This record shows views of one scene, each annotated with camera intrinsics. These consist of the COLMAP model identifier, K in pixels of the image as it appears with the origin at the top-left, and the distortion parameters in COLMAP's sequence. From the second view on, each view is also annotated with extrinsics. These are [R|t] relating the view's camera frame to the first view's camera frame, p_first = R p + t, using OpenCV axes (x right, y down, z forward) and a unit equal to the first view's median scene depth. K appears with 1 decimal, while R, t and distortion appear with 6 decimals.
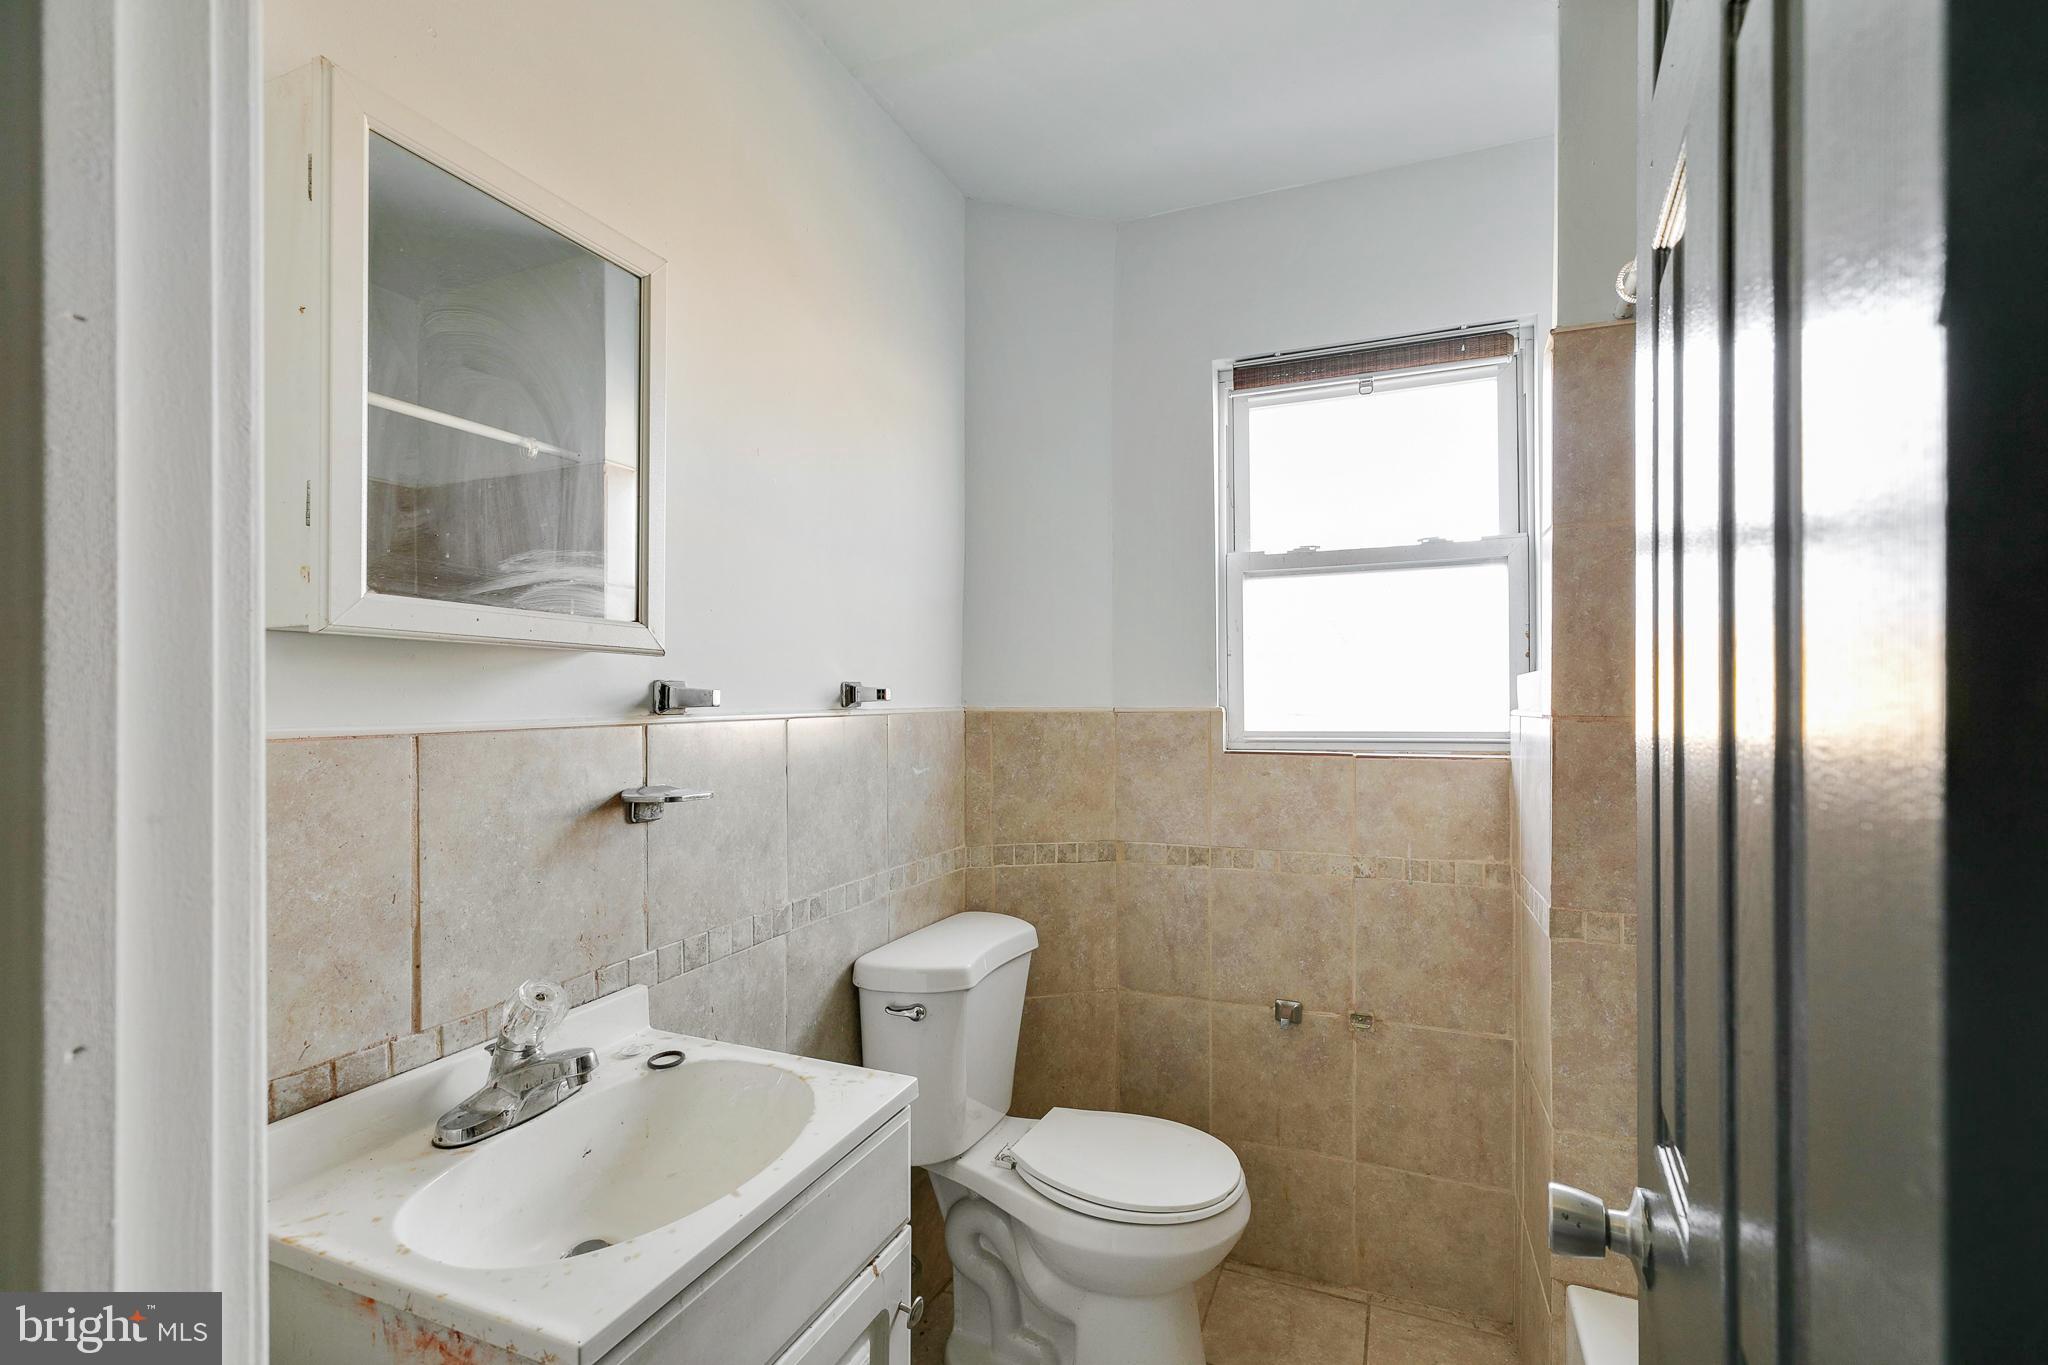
lens RADIAL K [[921.0, 0, 1030.5], [0, 921.0, 690.2], [0, 0, 1]] dist [0.003913, 0.000500]
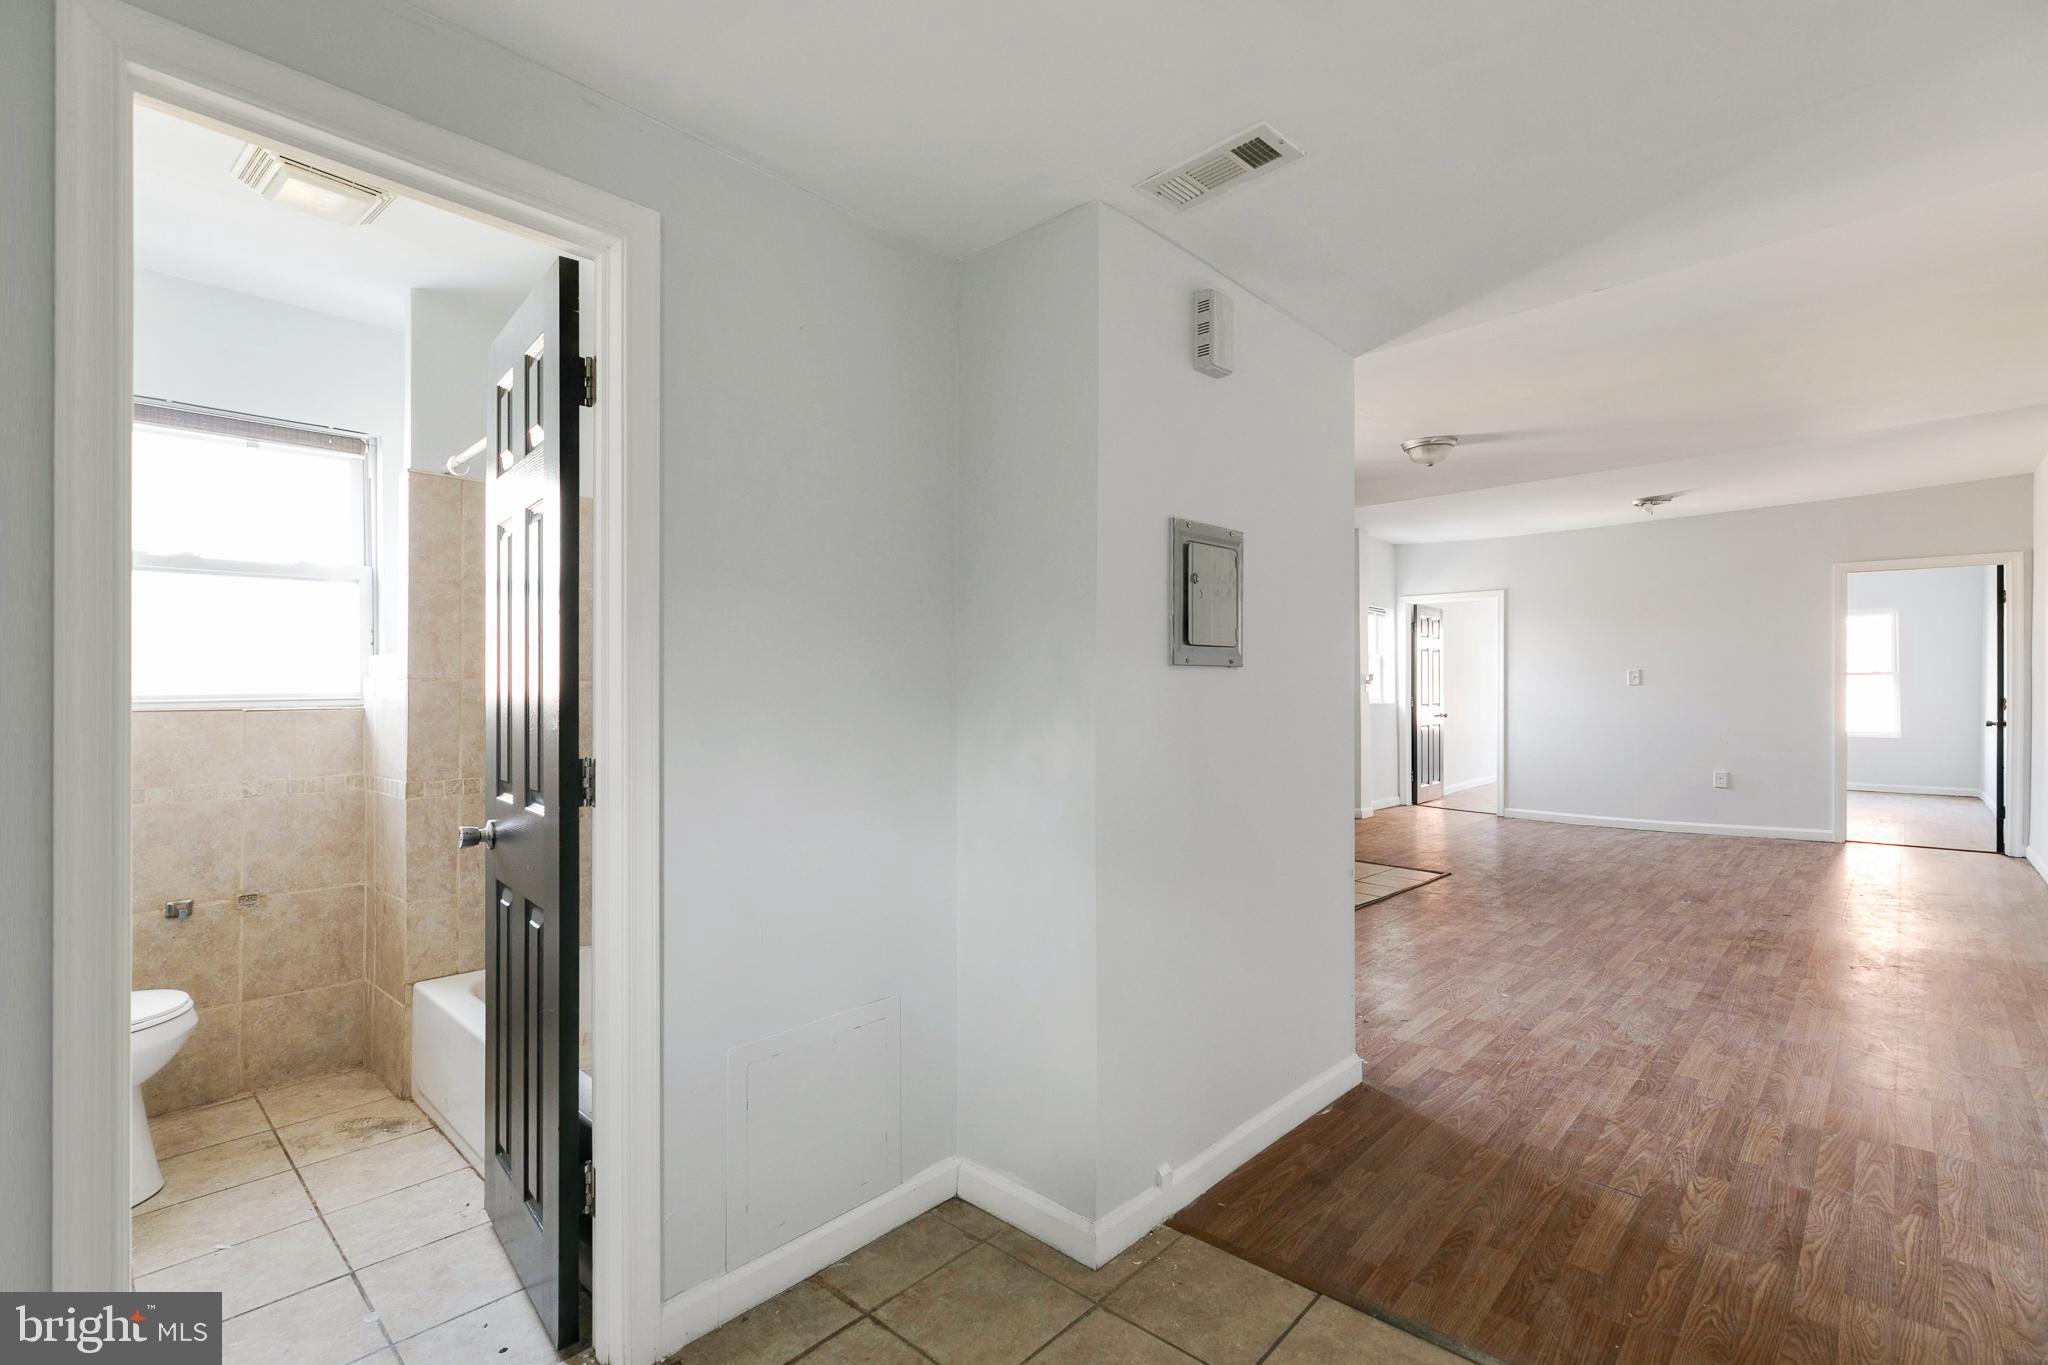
lens RADIAL K [[924.1, 0, 1024.3], [0, 924.1, 686.4], [0, 0, 1]] dist [0.009166, 0.000174]
pose [[0.350998, -0.001116, 0.936375, -0.569161], [-0.003249, 0.999992, 0.002409, 0.027816], [-0.936371, -0.003888, 0.350992, -0.620197]]
